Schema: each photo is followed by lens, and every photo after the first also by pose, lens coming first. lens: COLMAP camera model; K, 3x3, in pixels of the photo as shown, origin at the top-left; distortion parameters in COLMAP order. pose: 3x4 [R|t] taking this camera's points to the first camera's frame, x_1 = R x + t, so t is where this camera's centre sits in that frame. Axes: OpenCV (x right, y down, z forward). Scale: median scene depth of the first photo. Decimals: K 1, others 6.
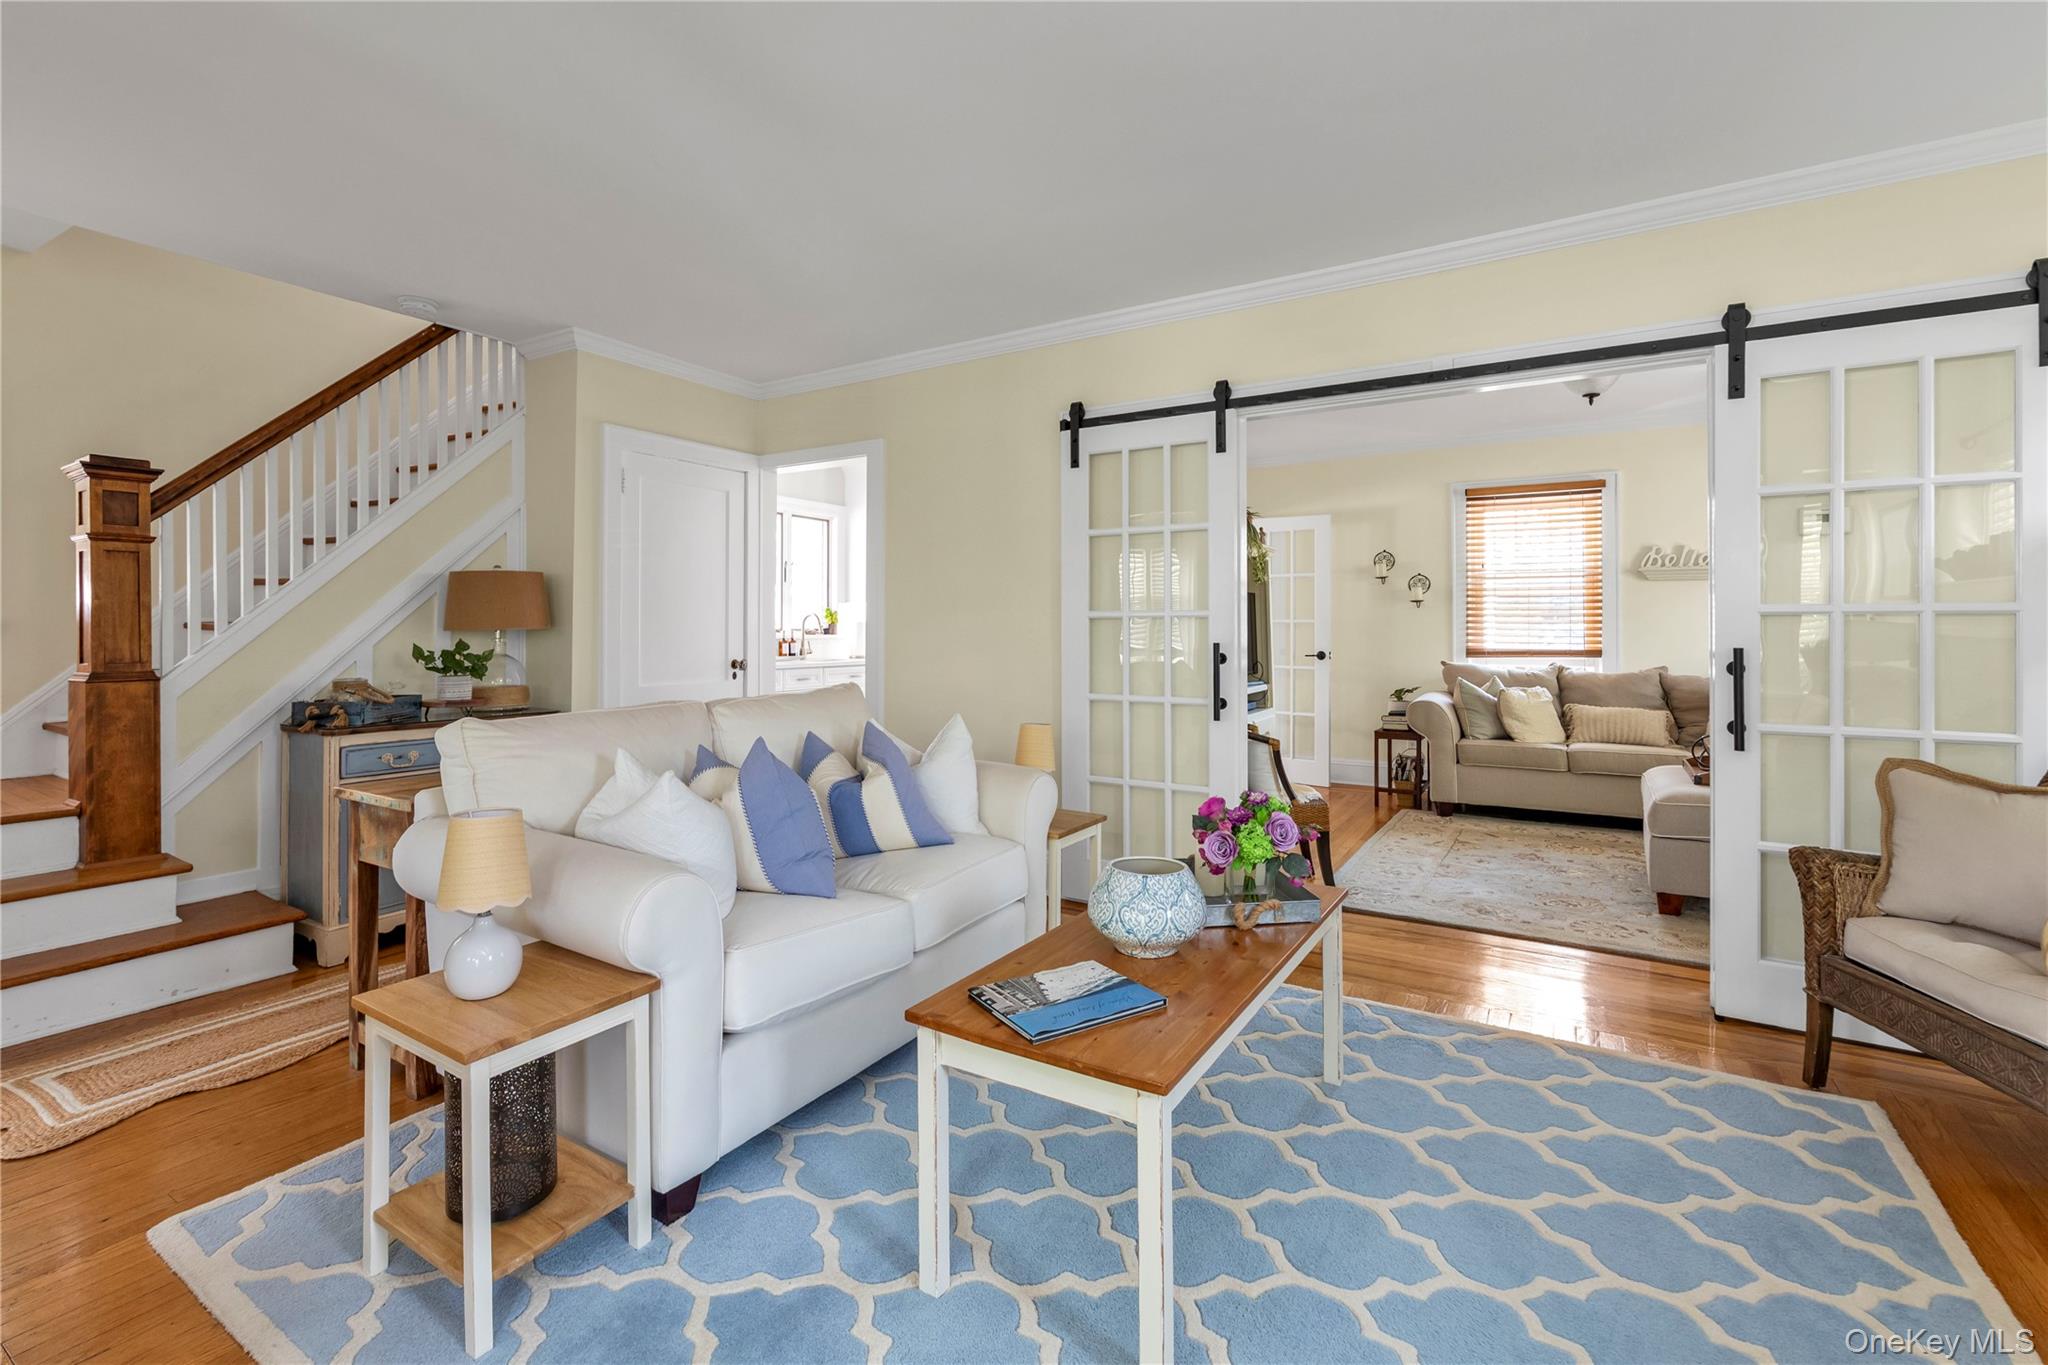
lens RADIAL K [[887.0, 0, 1038.6], [0, 887.0, 621.7], [0, 0, 1]] dist [-0.002563, -0.001165]
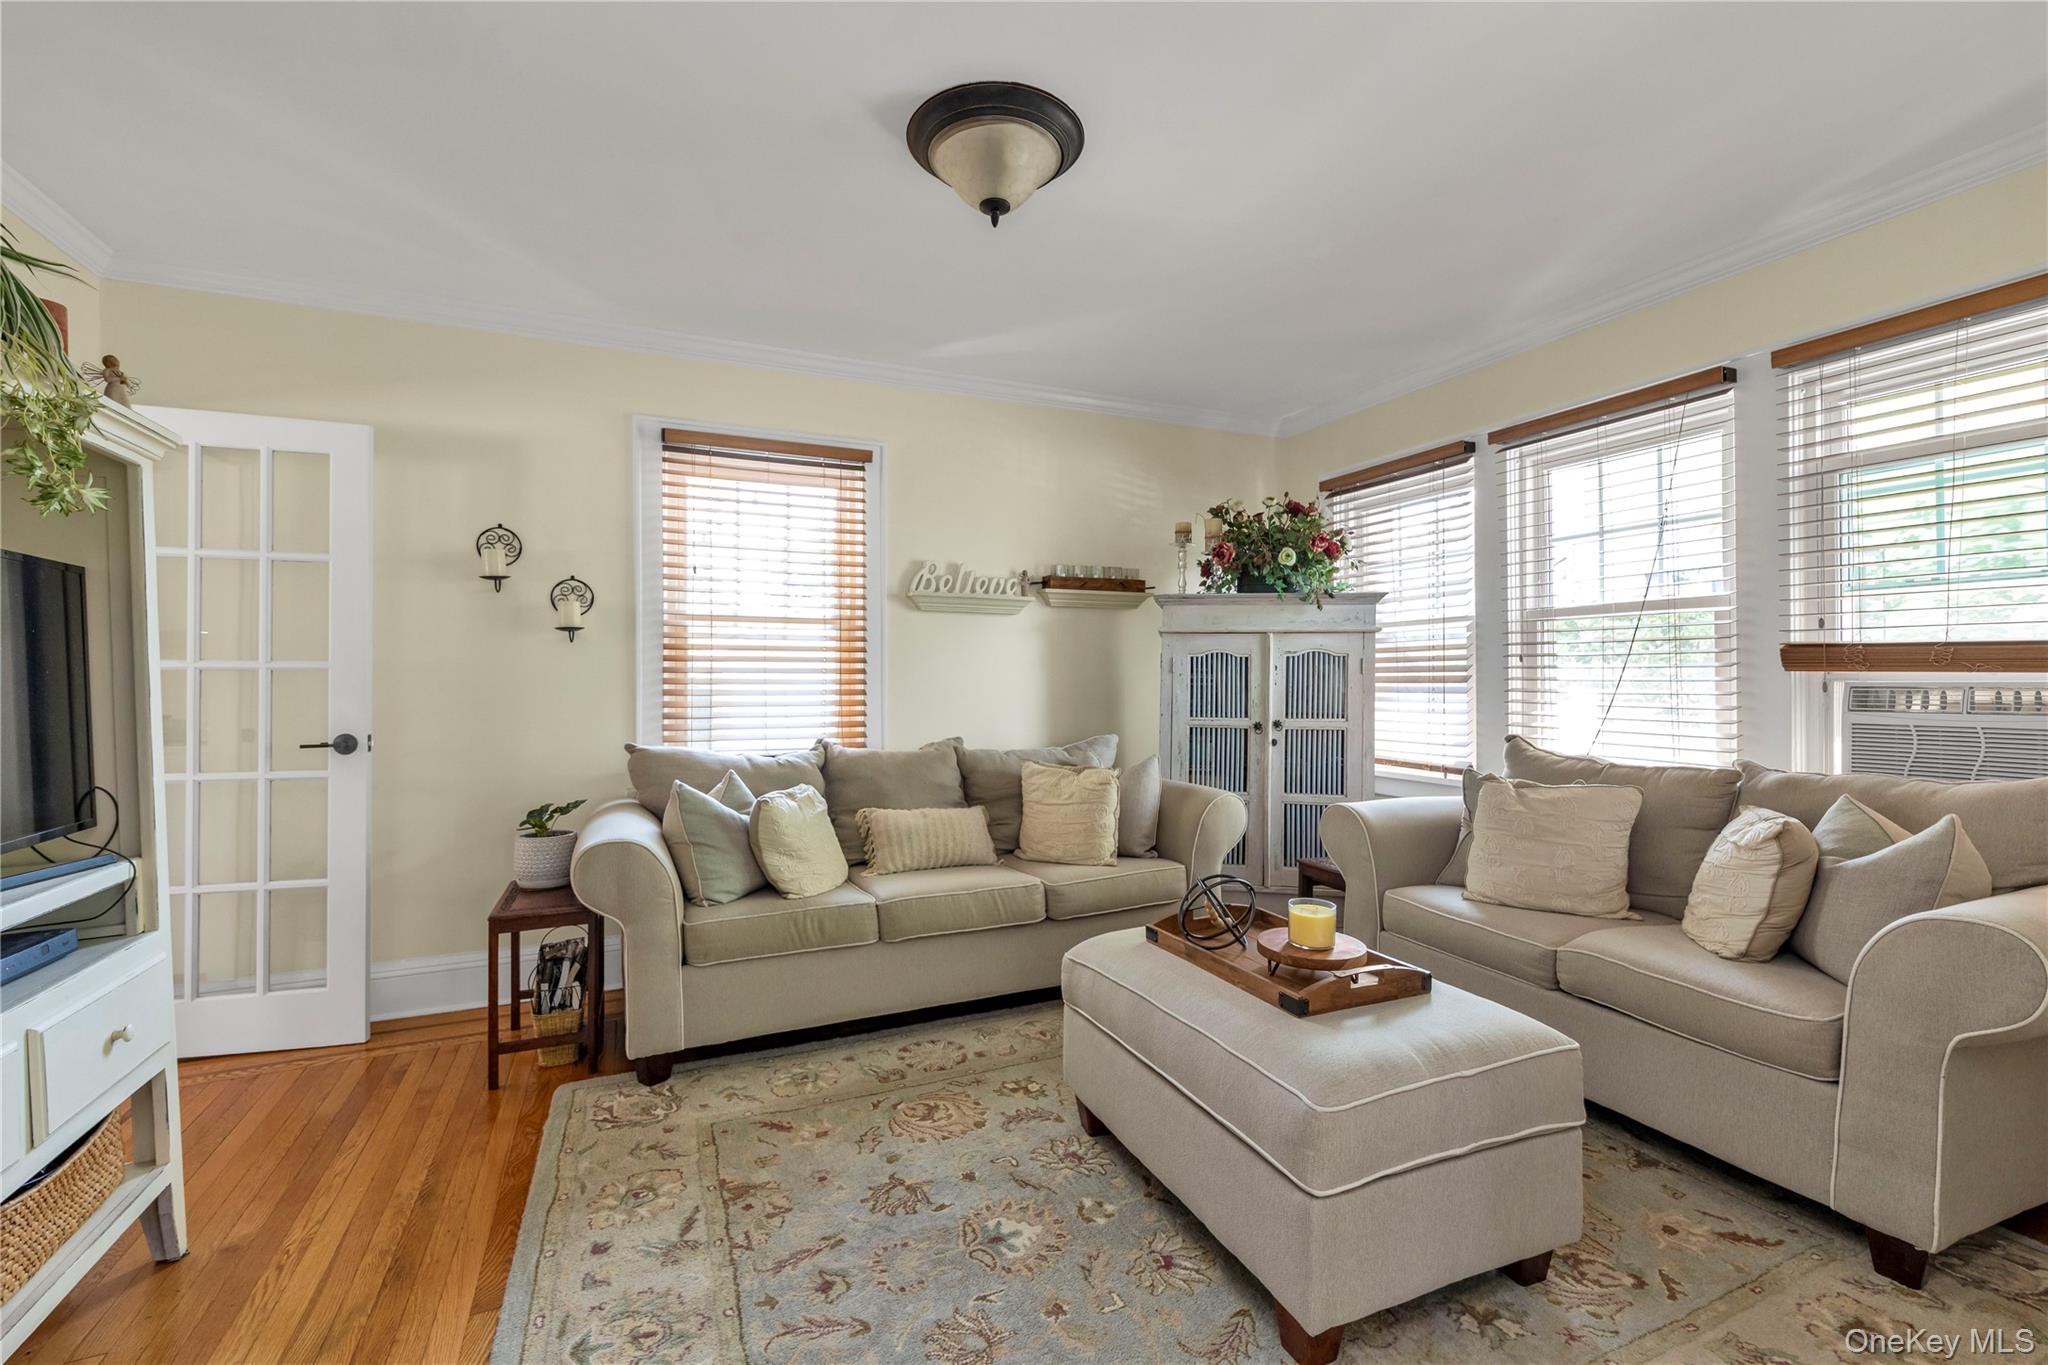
lens RADIAL K [[887.0, 0, 1021.3], [0, 887.0, 679.7], [0, 0, 1]] dist [-0.002563, -0.001165]
pose [[0.580463, 0.001191, 0.814286, 0.180193], [-0.002518, 0.999997, 0.000332, 0.005985], [-0.814283, -0.002243, 0.580464, 0.547545]]
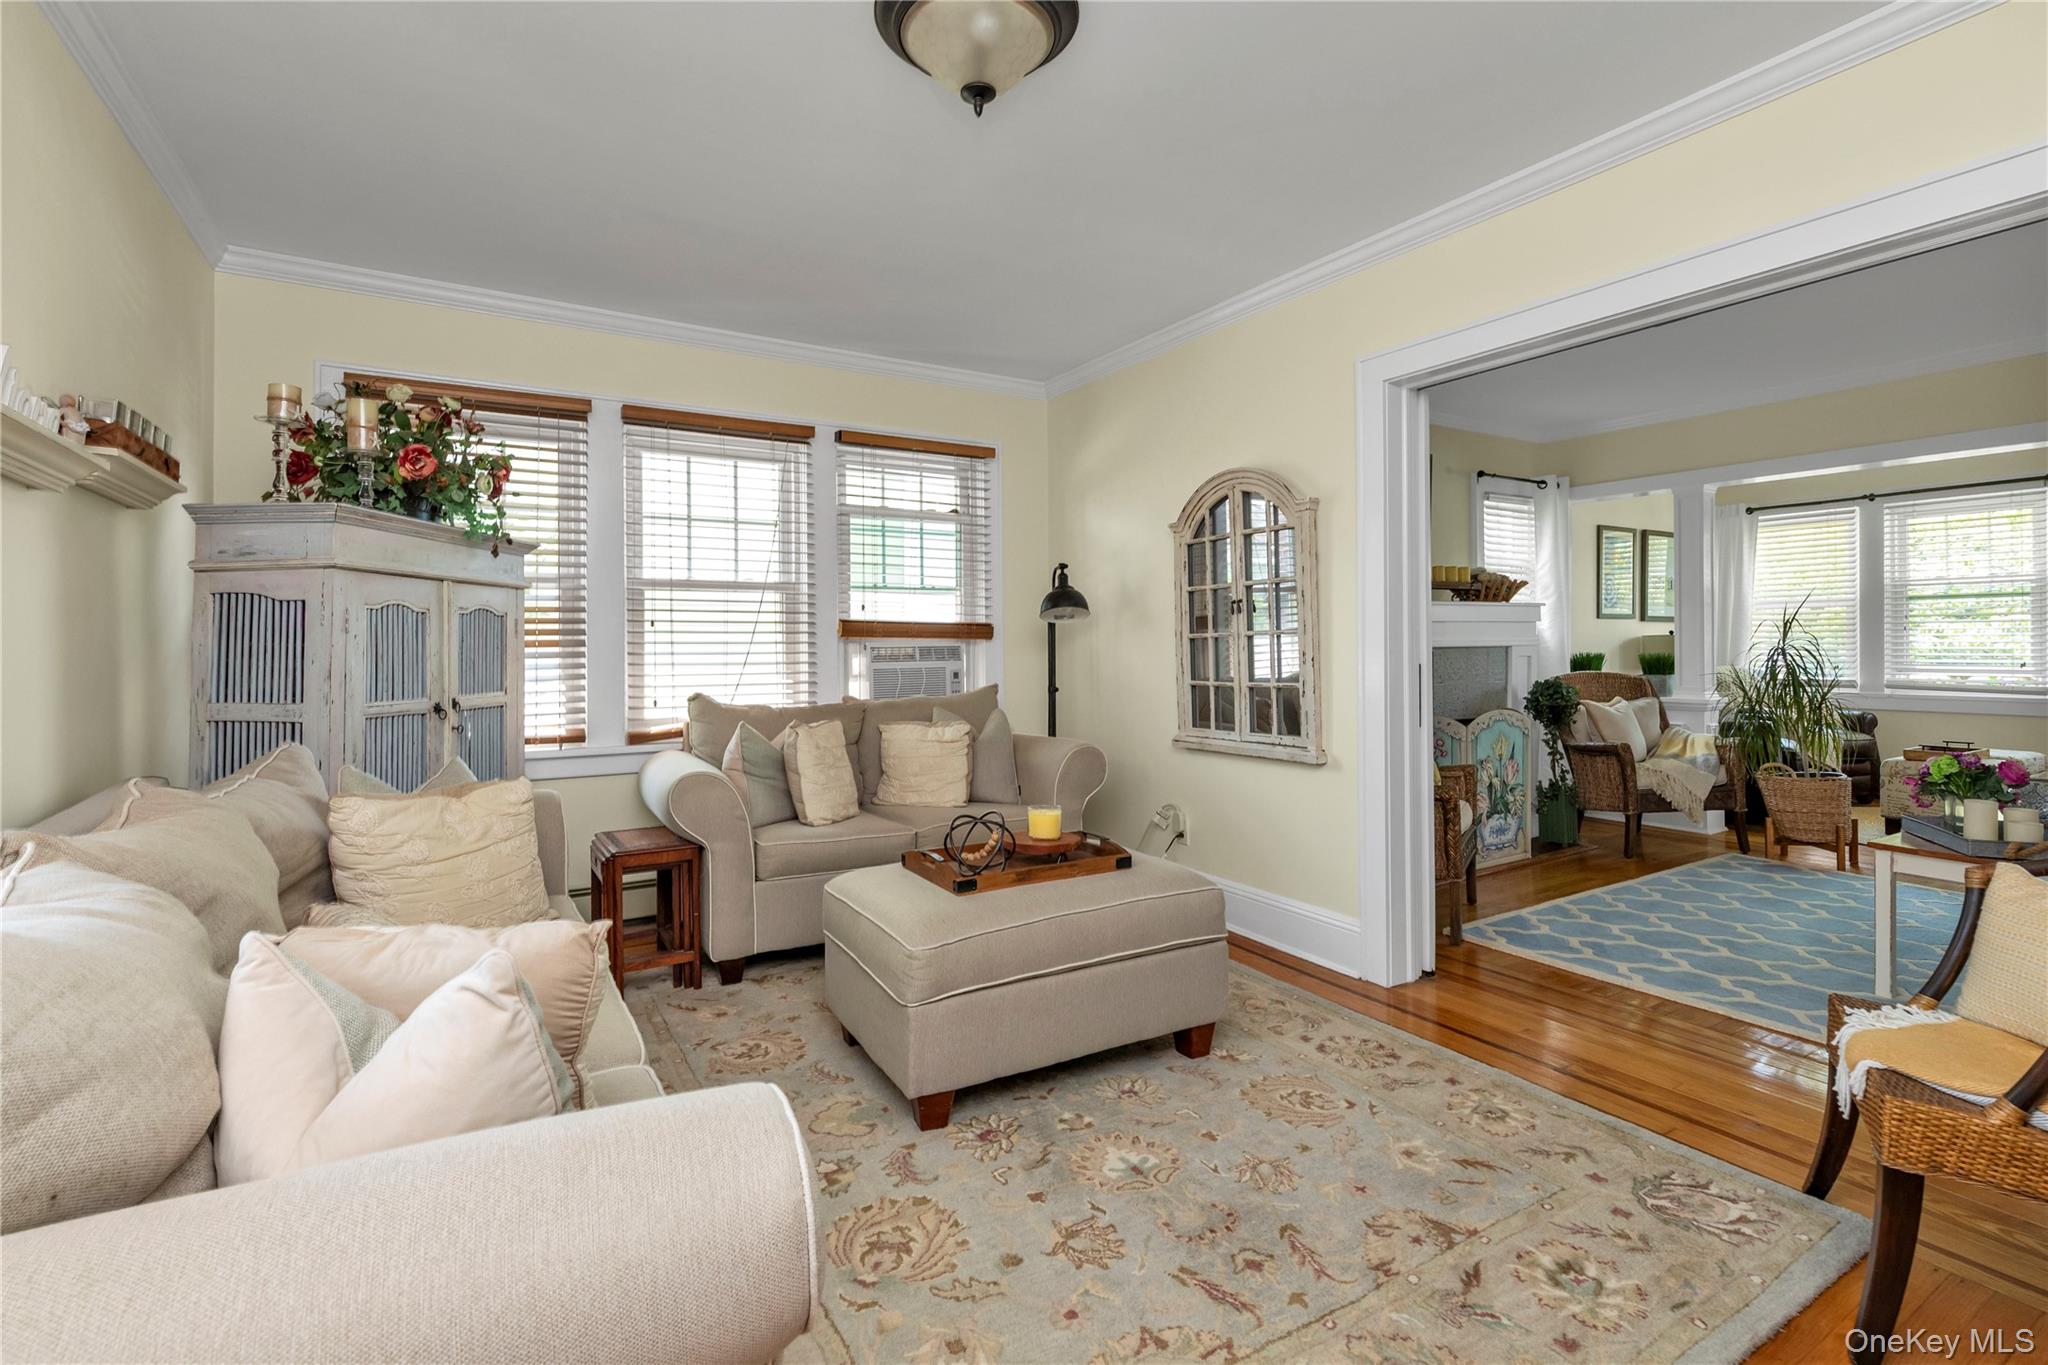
lens RADIAL K [[941.3, 0, 1003.3], [0, 941.3, 632.2], [0, 0, 1]] dist [-0.003751, 0.000250]
pose [[-0.882610, 0.014366, 0.469887, 0.309260], [0.006396, 0.999807, -0.018554, 0.011066], [-0.470063, -0.013371, -0.882531, 1.077254]]
